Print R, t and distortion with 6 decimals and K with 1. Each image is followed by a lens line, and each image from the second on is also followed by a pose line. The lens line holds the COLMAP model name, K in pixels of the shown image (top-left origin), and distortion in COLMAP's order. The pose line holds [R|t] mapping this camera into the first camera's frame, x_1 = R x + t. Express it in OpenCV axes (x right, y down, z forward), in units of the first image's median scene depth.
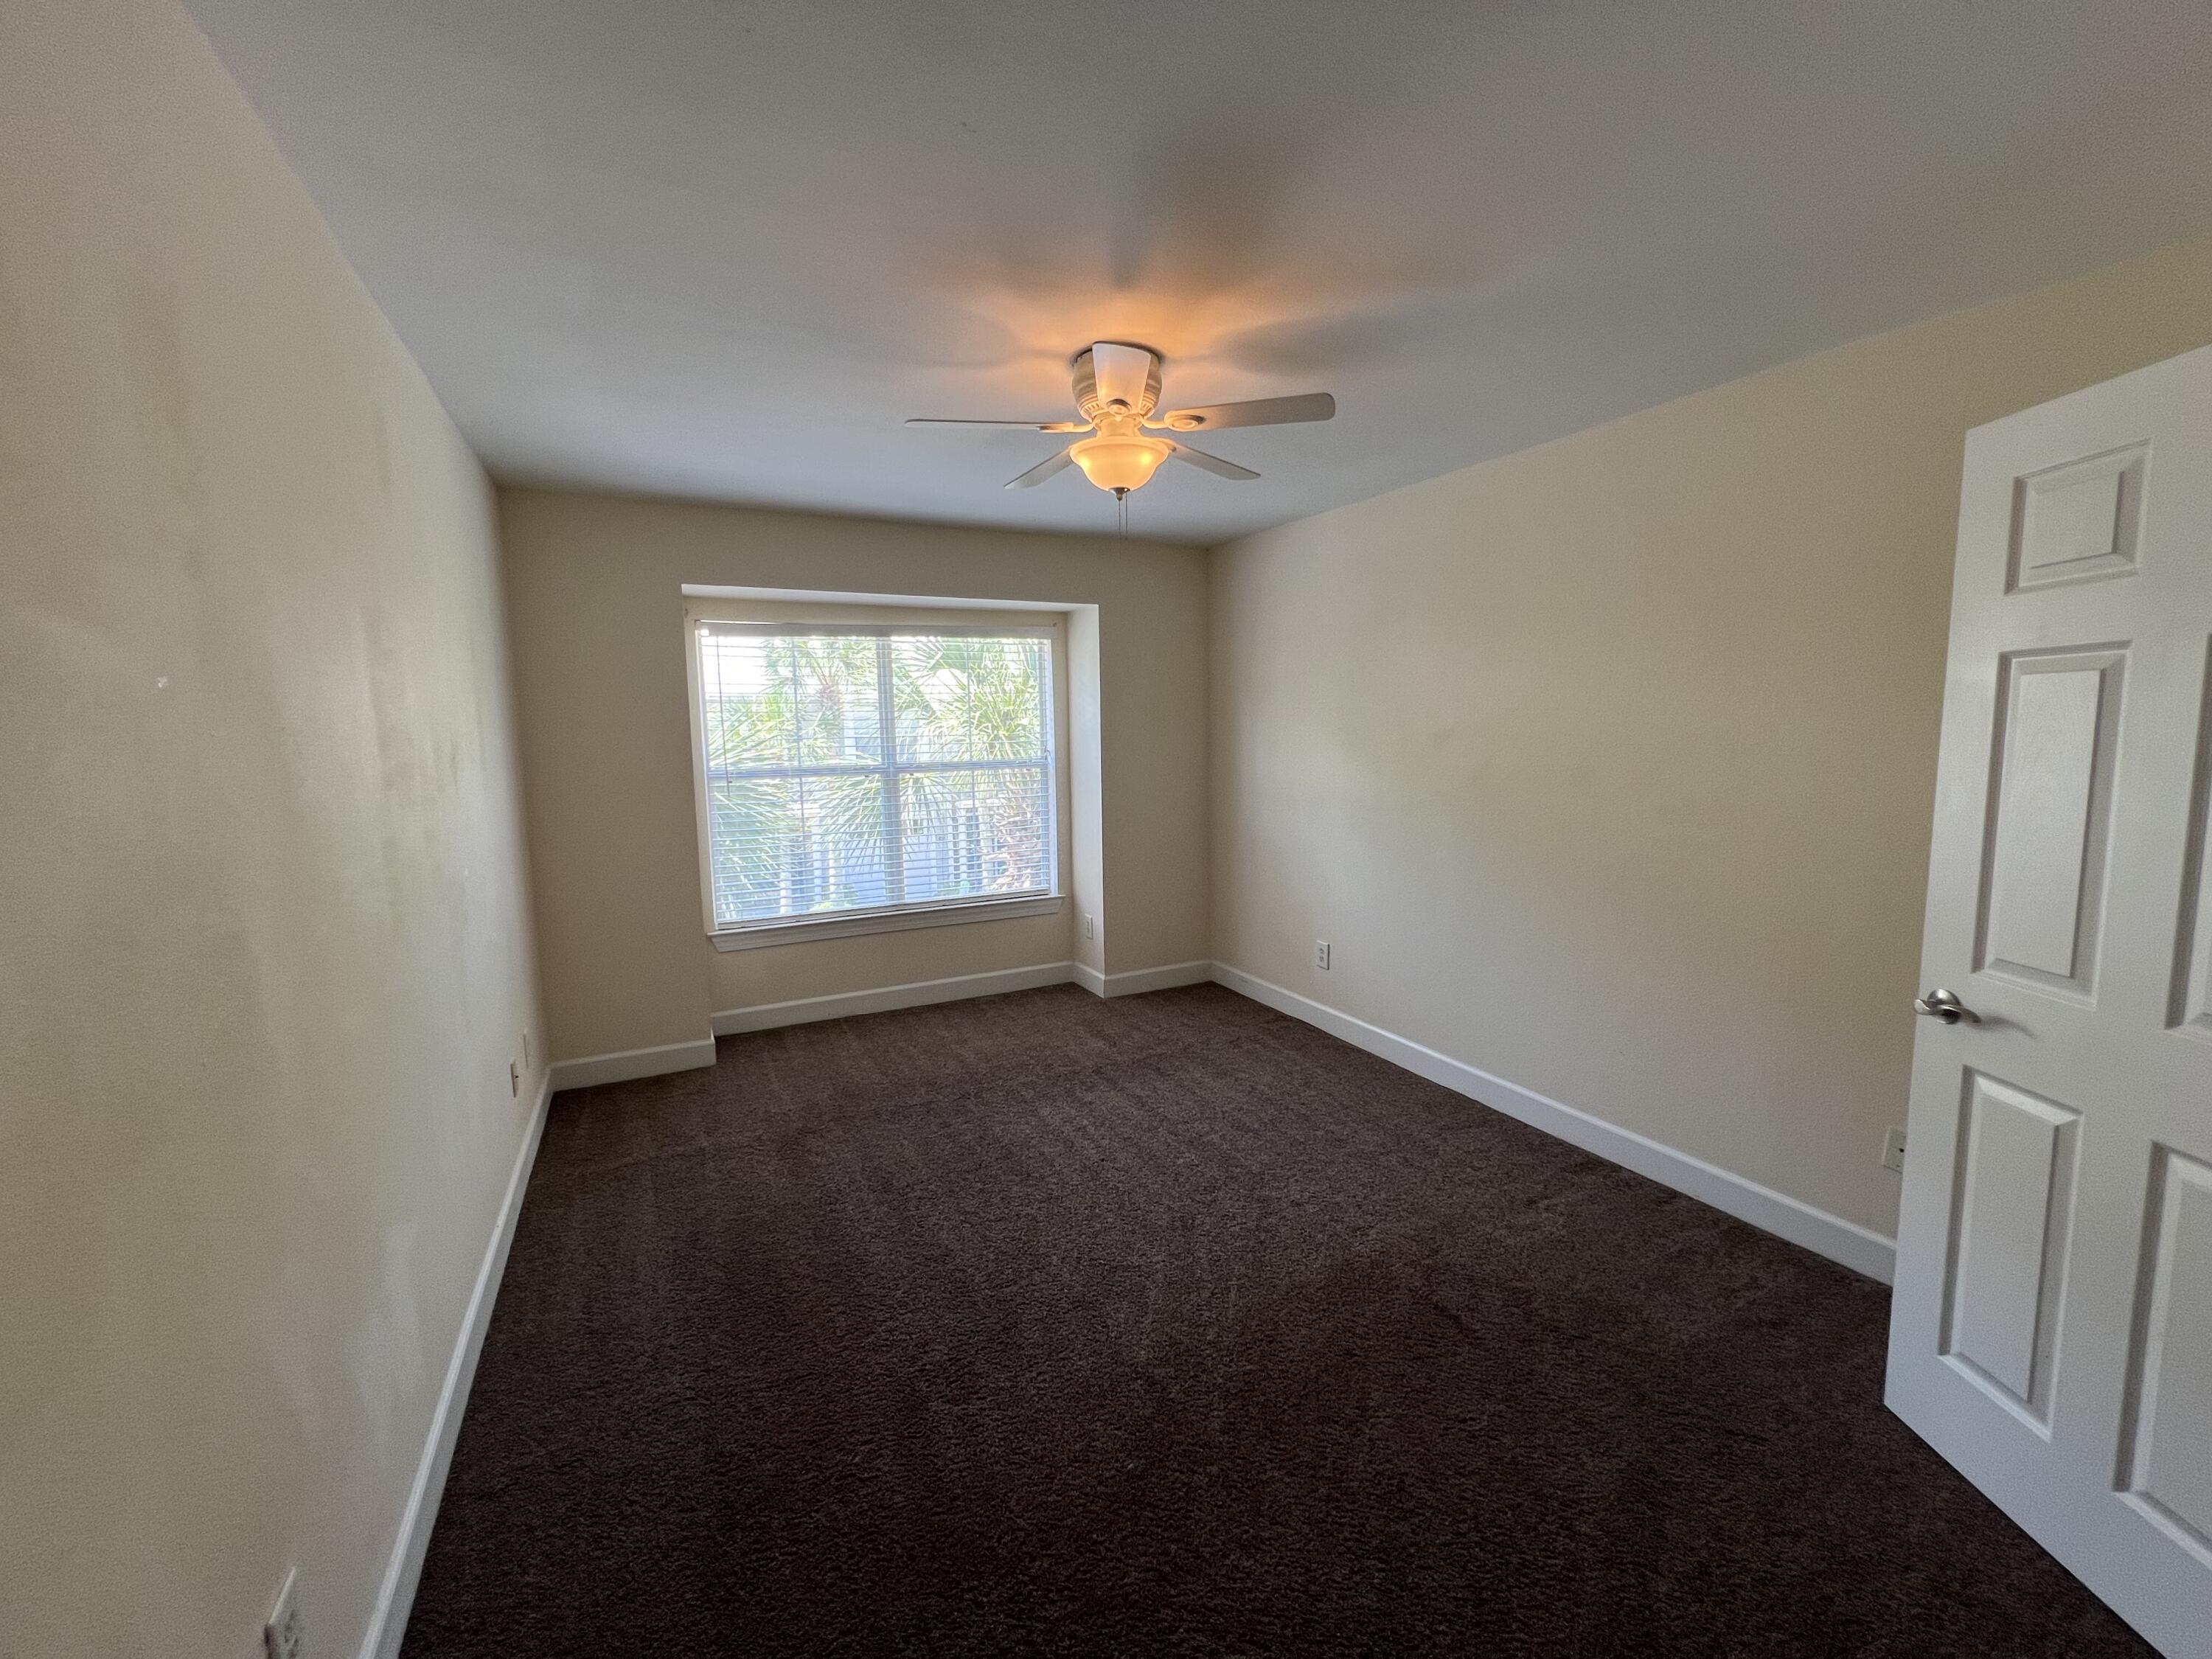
lens RADIAL K [[887.6, 0, 1117.2], [0, 887.6, 826.7], [0, 0, 1]] dist [-0.001779, 0.000035]
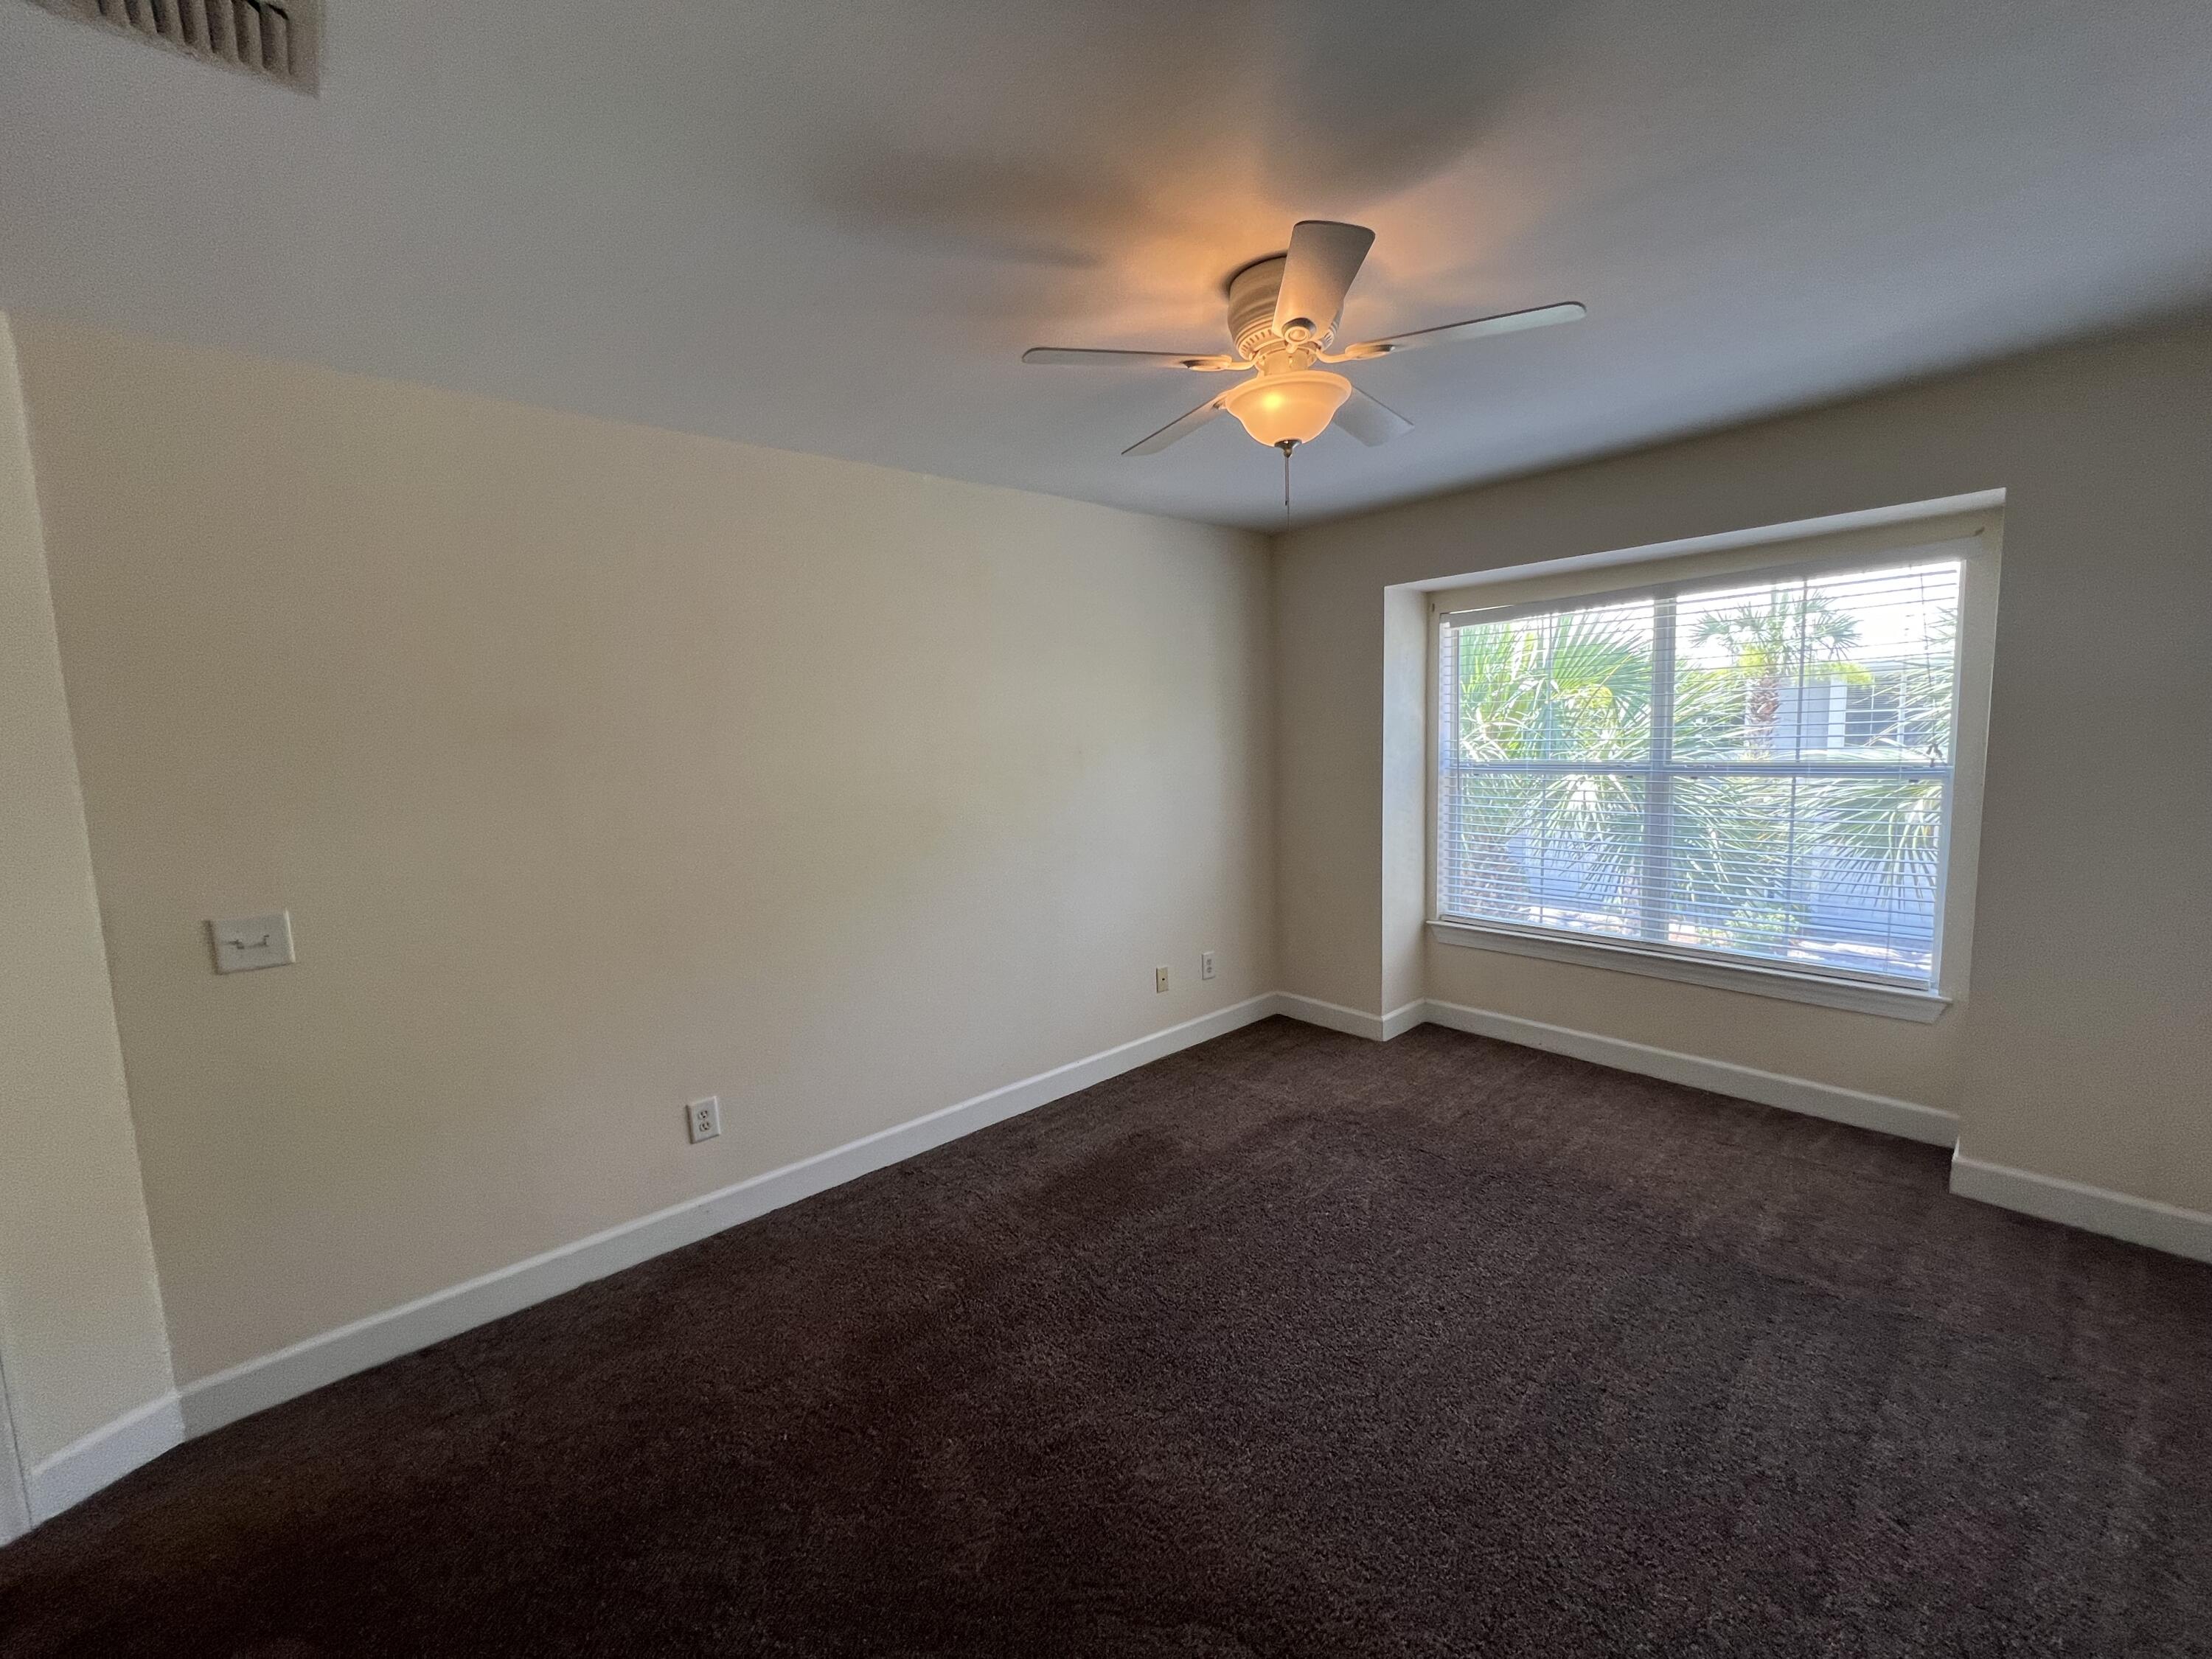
lens RADIAL K [[887.6, 0, 1098.6], [0, 887.6, 838.4], [0, 0, 1]] dist [-0.001779, 0.000035]
pose [[0.272944, 0.128848, -0.953362, 0.398845], [-0.088323, 0.990161, 0.108535, -0.051063], [0.957967, 0.054580, 0.281638, 0.348701]]
